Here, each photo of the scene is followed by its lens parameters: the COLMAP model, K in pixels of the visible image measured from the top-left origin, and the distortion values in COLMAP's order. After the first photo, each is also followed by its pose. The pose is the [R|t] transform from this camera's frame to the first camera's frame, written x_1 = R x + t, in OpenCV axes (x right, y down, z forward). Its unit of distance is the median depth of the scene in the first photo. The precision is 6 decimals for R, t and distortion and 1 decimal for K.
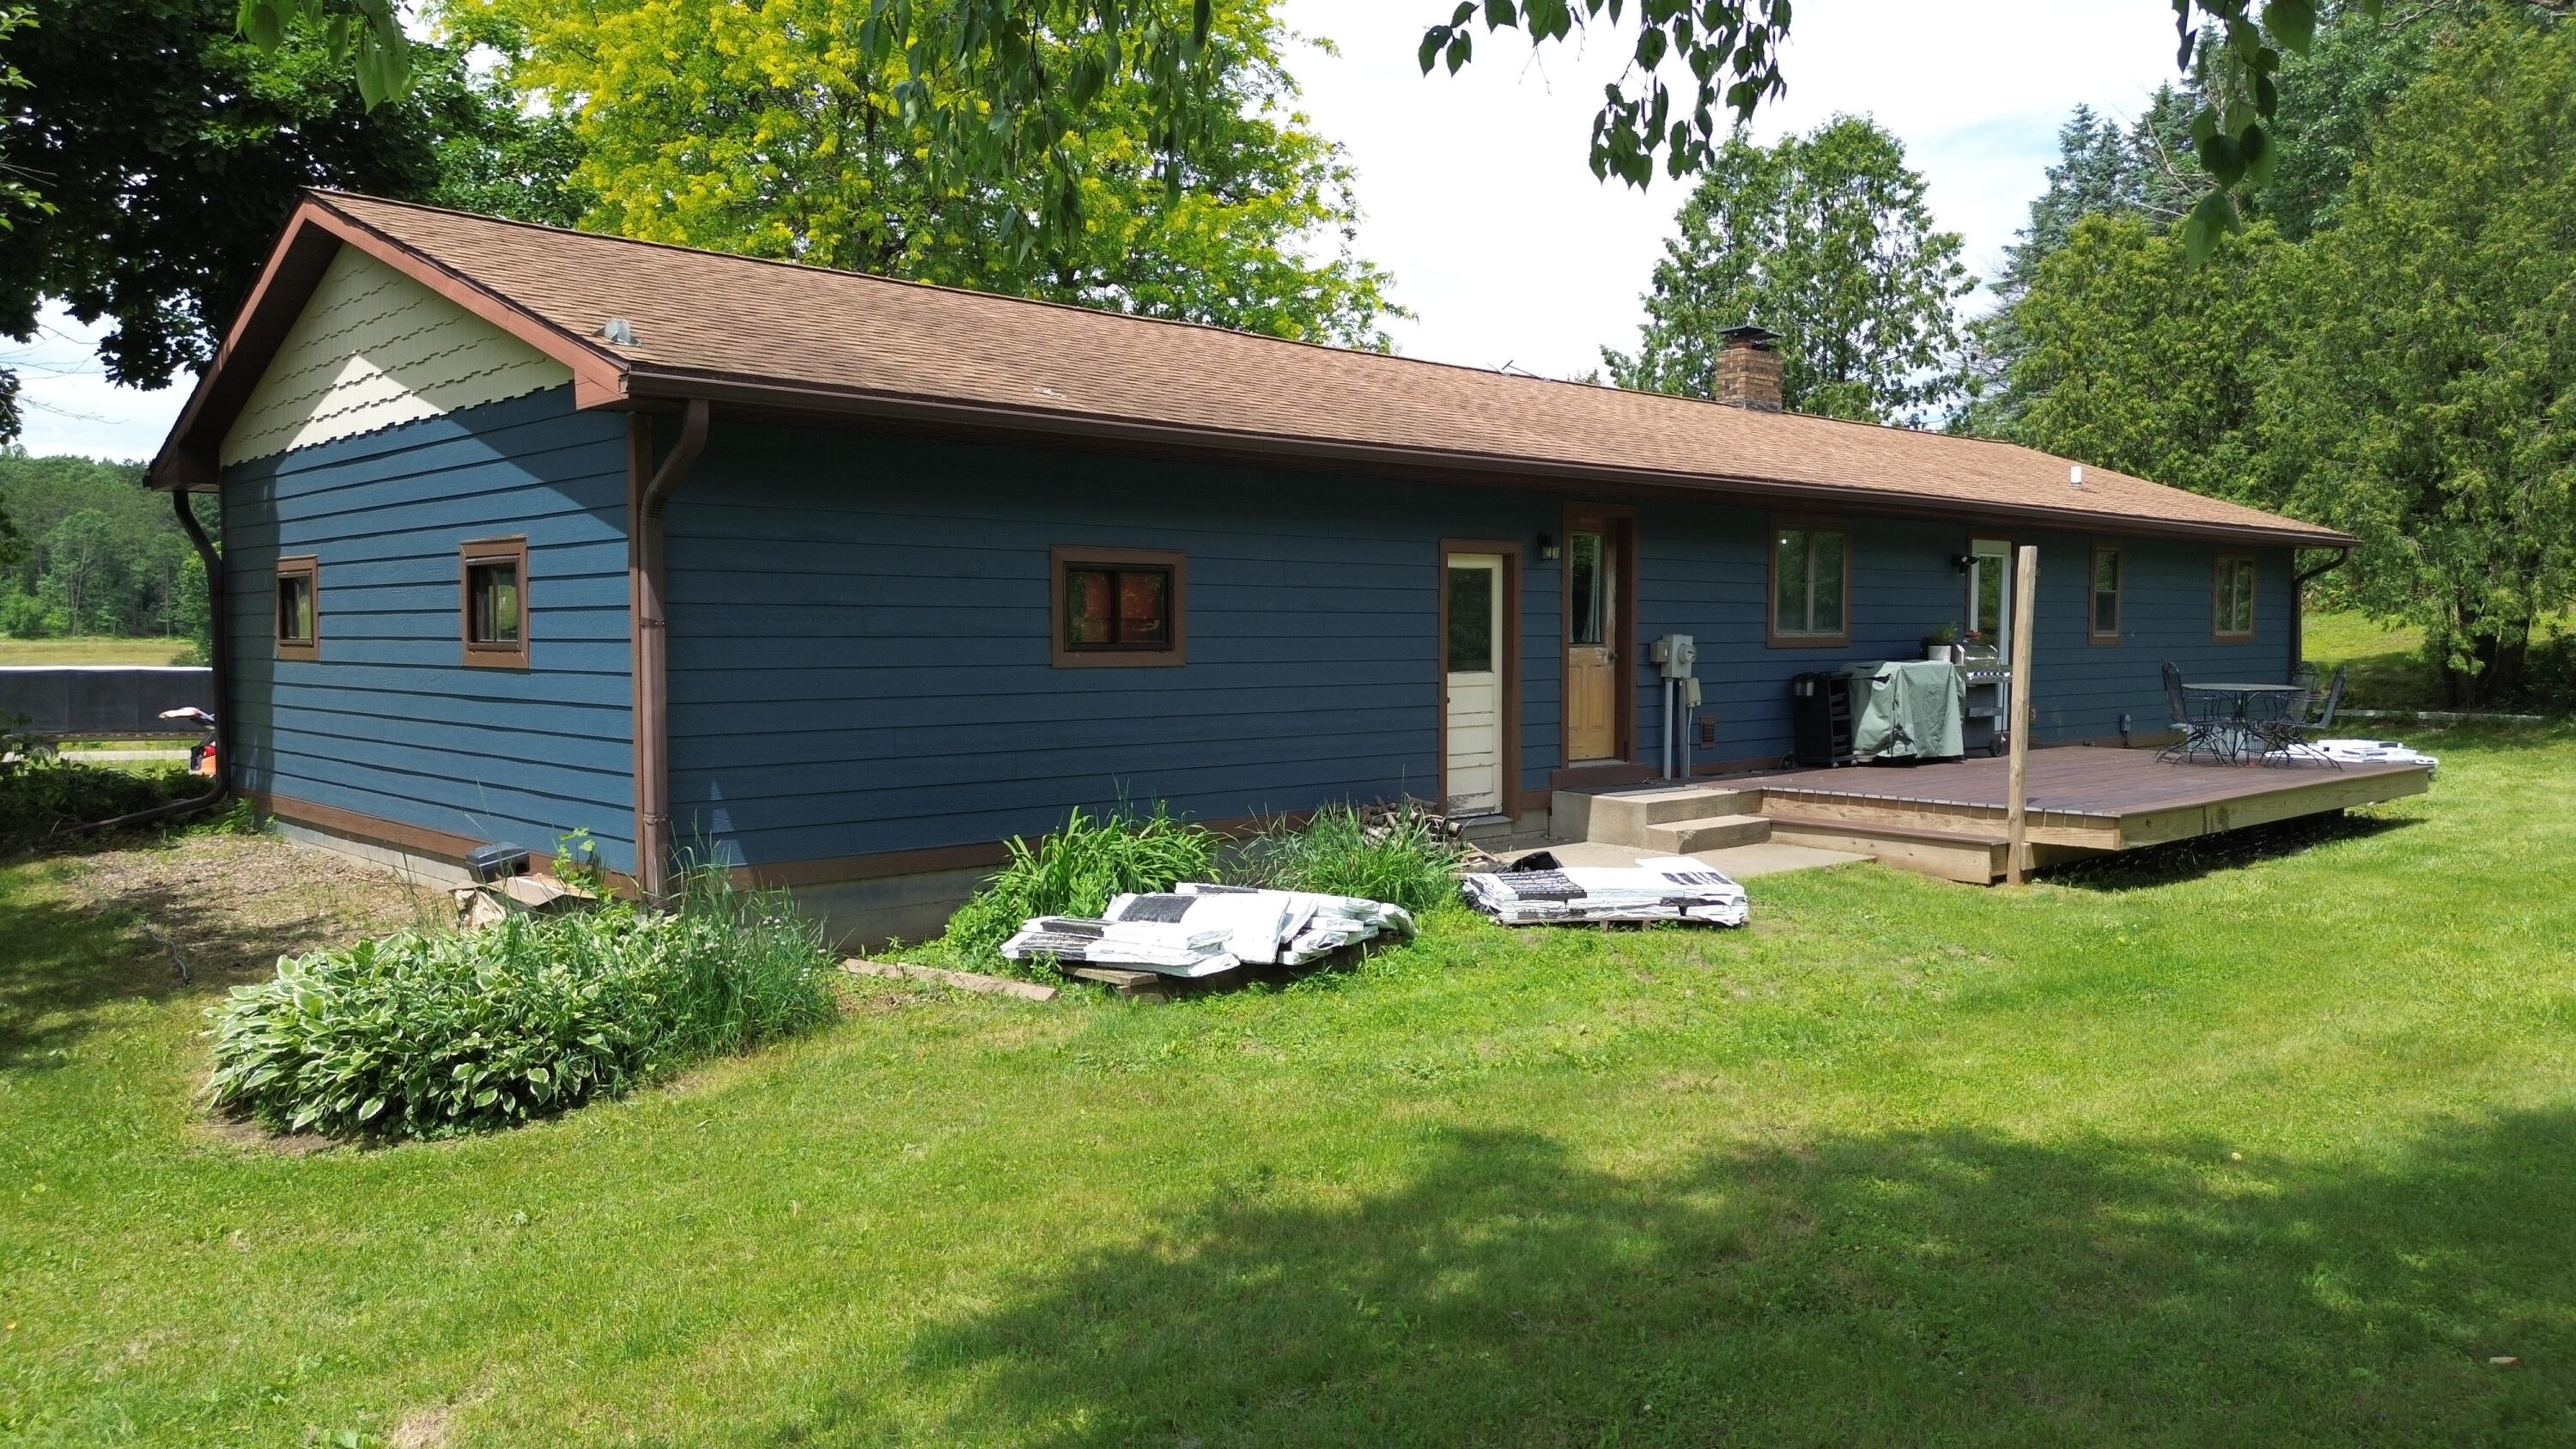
lens RADIAL K [[1820.4, 0, 1275.3], [0, 1820.4, 707.5], [0, 0, 1]] dist [0.024484, -0.018686]
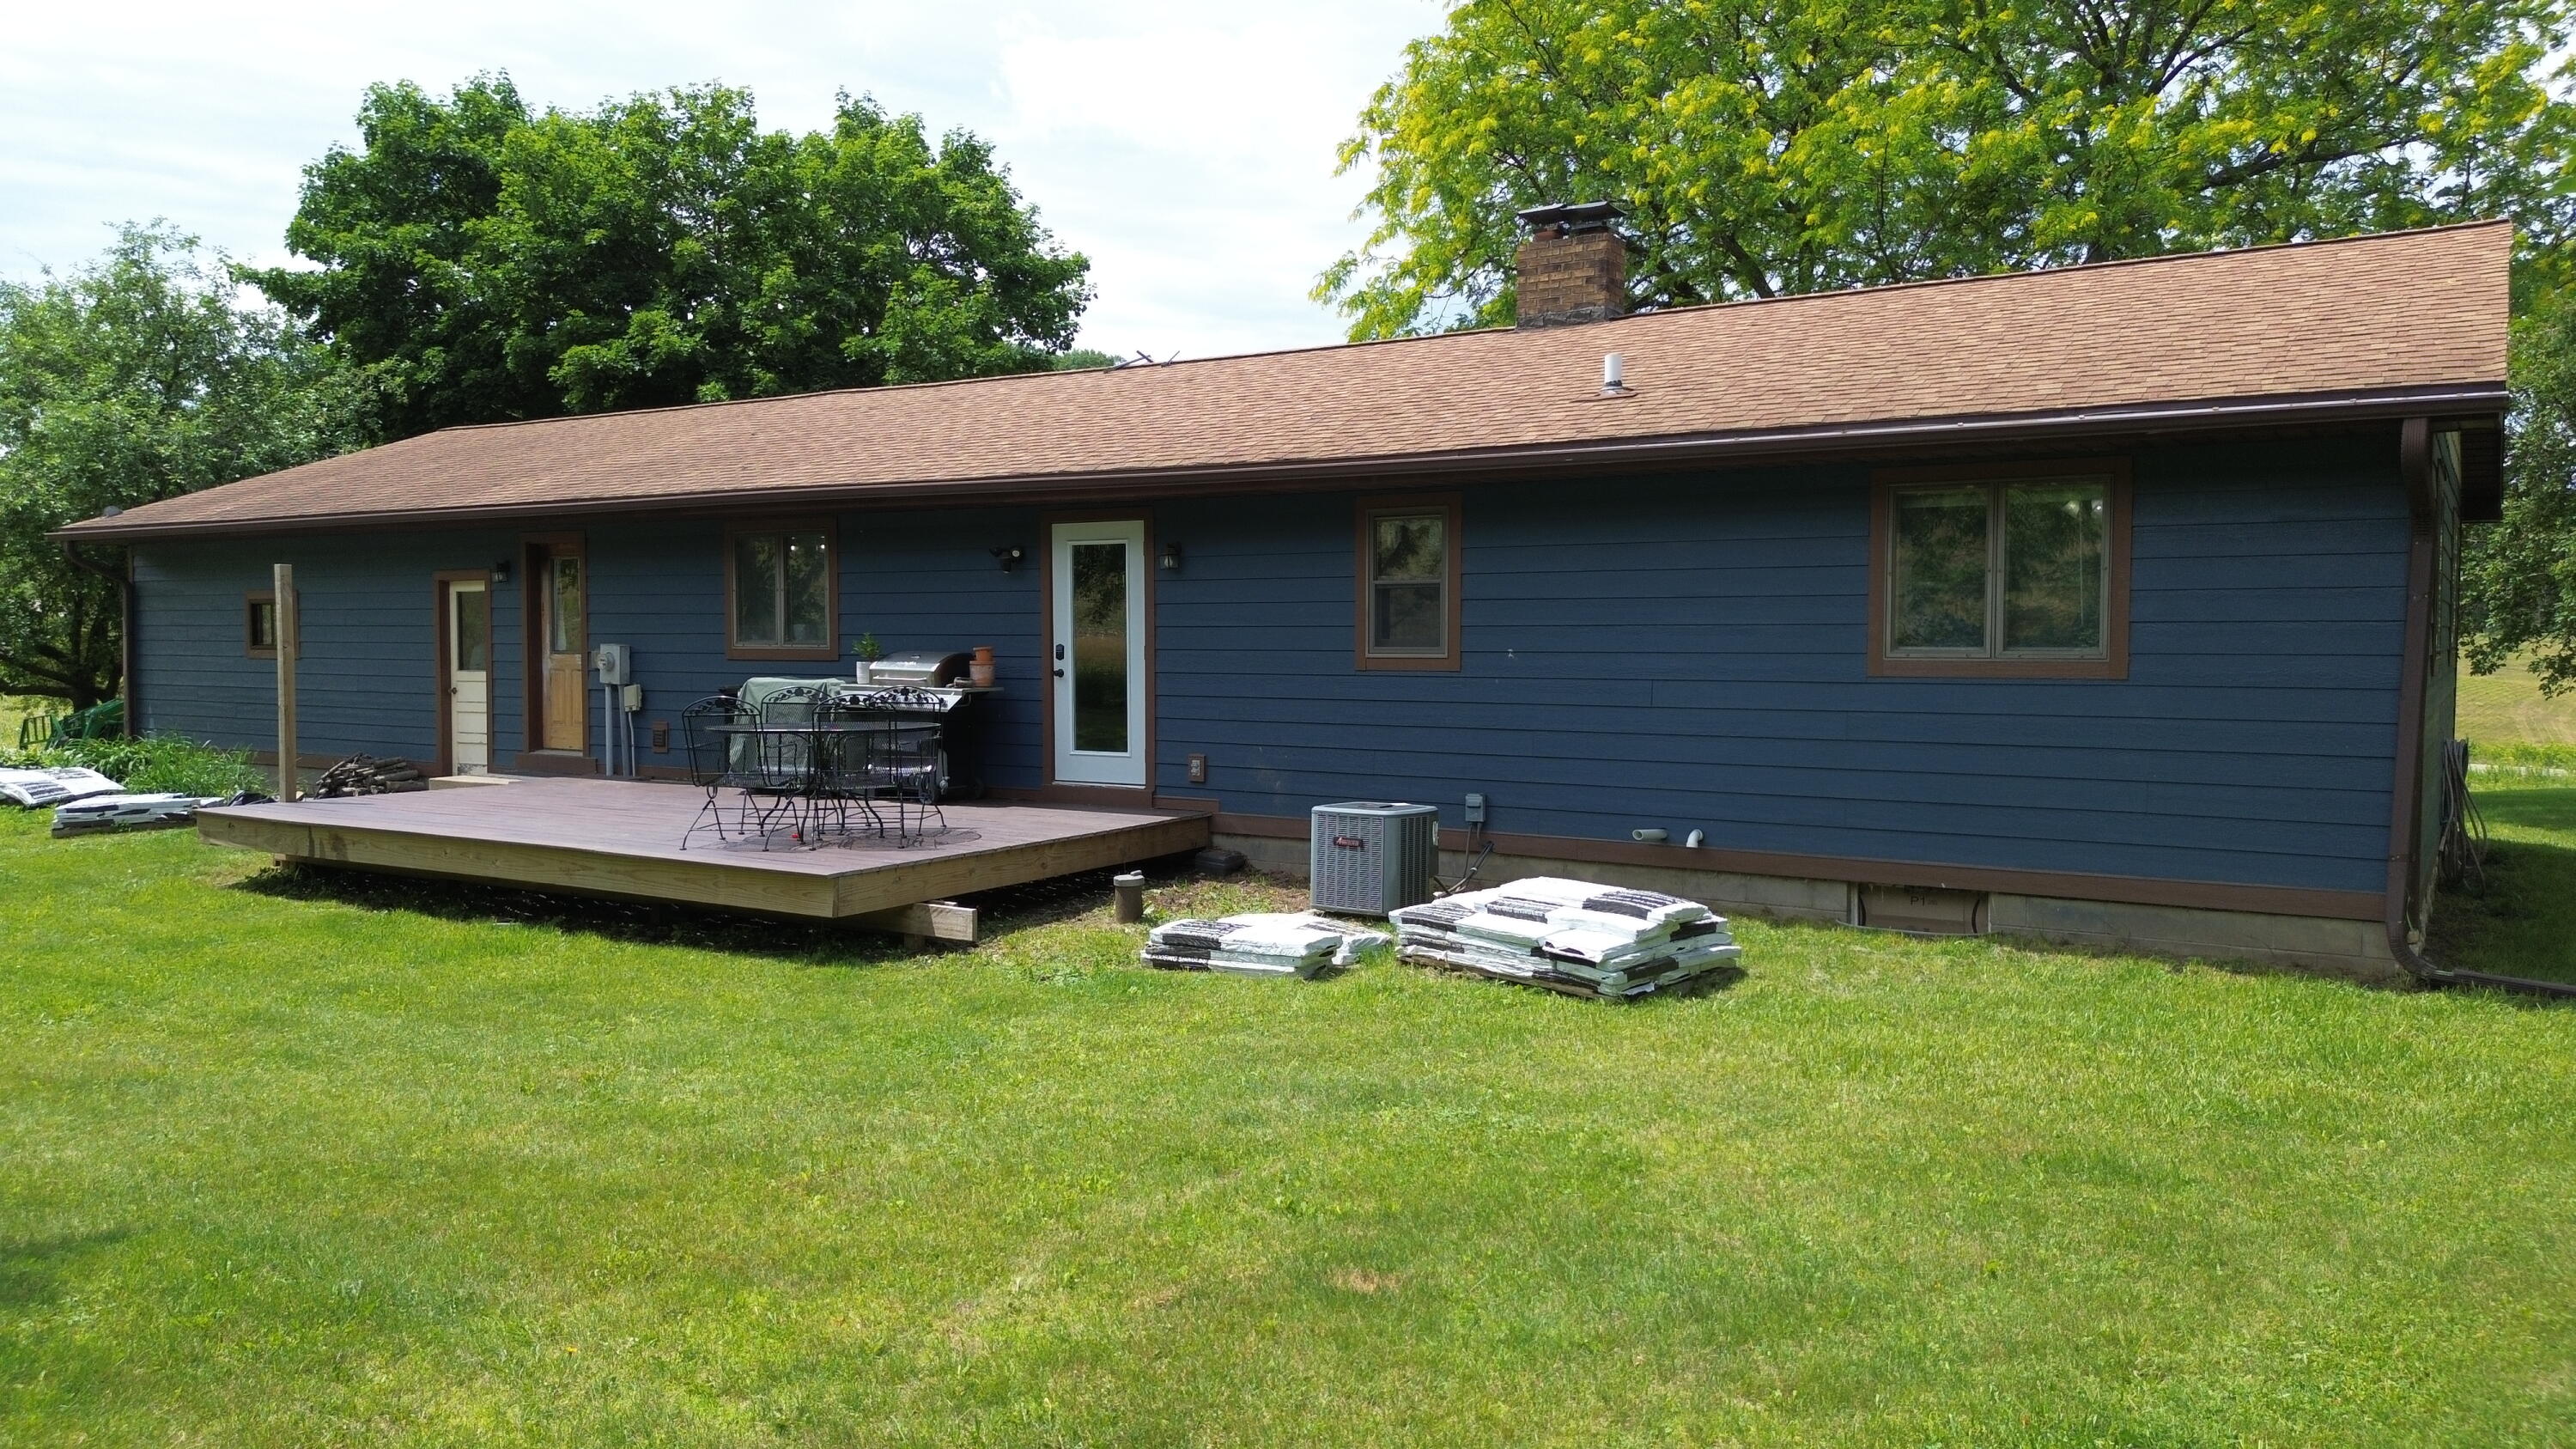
lens RADIAL K [[1820.4, 0, 1301.7], [0, 1820.4, 722.7], [0, 0, 1]] dist [0.024484, -0.018686]
pose [[0.250462, 0.045110, -0.967075, 1.611536], [-0.046318, 0.998328, 0.034573, -0.058365], [0.967018, 0.036134, 0.252133, 1.303564]]
